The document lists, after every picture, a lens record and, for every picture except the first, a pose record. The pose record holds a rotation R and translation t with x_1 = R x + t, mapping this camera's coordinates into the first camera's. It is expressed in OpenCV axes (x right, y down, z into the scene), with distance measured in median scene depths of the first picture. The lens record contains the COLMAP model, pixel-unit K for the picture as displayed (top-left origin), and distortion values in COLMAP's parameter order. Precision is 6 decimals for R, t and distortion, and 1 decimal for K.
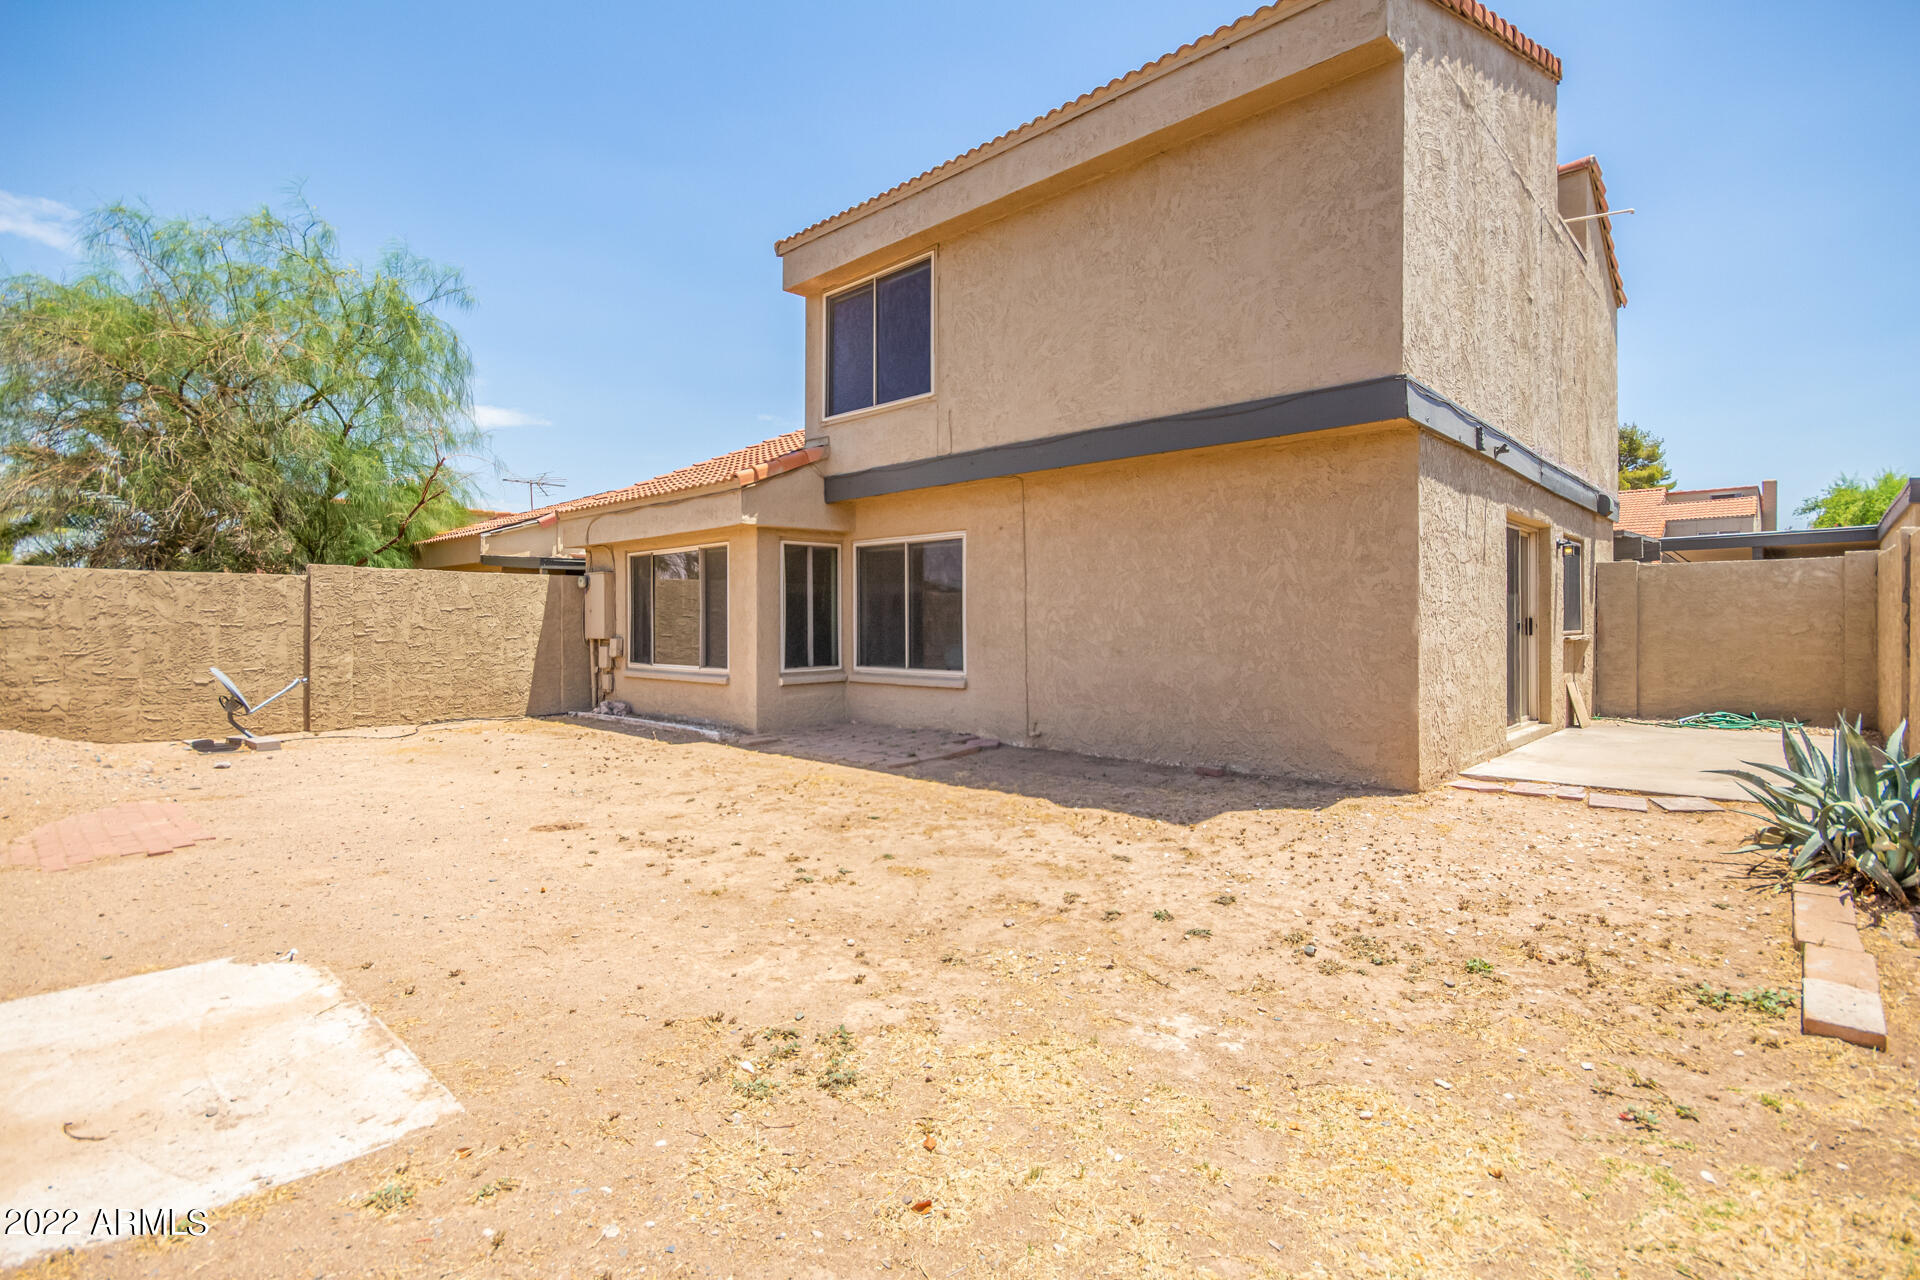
lens RADIAL K [[889.9, 0, 956.8], [0, 889.9, 626.2], [0, 0, 1]] dist [0.000680, -0.003642]
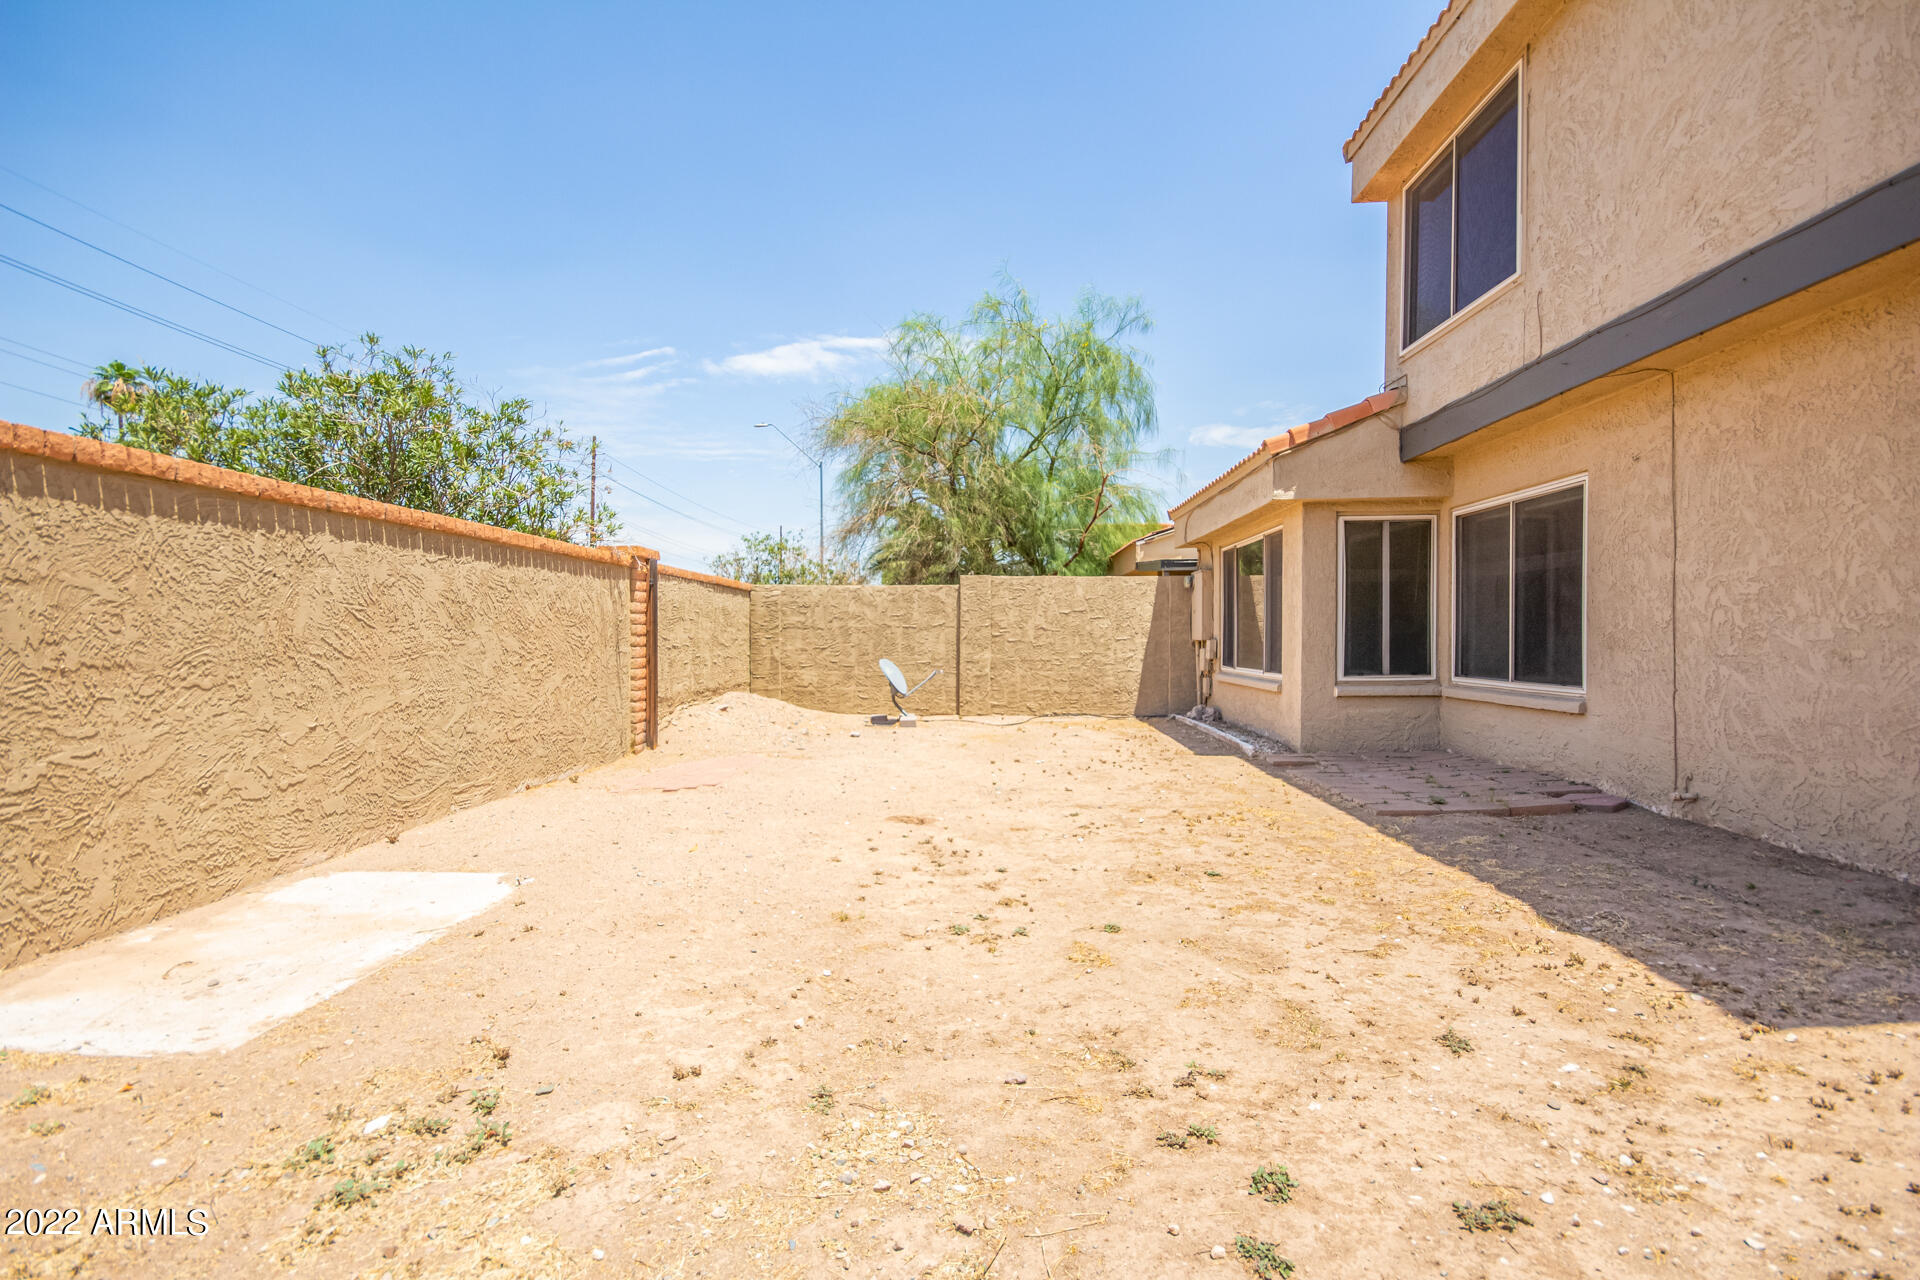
lens RADIAL K [[889.9, 0, 963.6], [0, 889.9, 651.3], [0, 0, 1]] dist [0.000680, -0.003642]
pose [[0.670377, 0.013468, -0.741899, 0.188312], [-0.001377, 0.999856, 0.016907, 0.013510], [0.742020, -0.010313, 0.670299, 0.225620]]
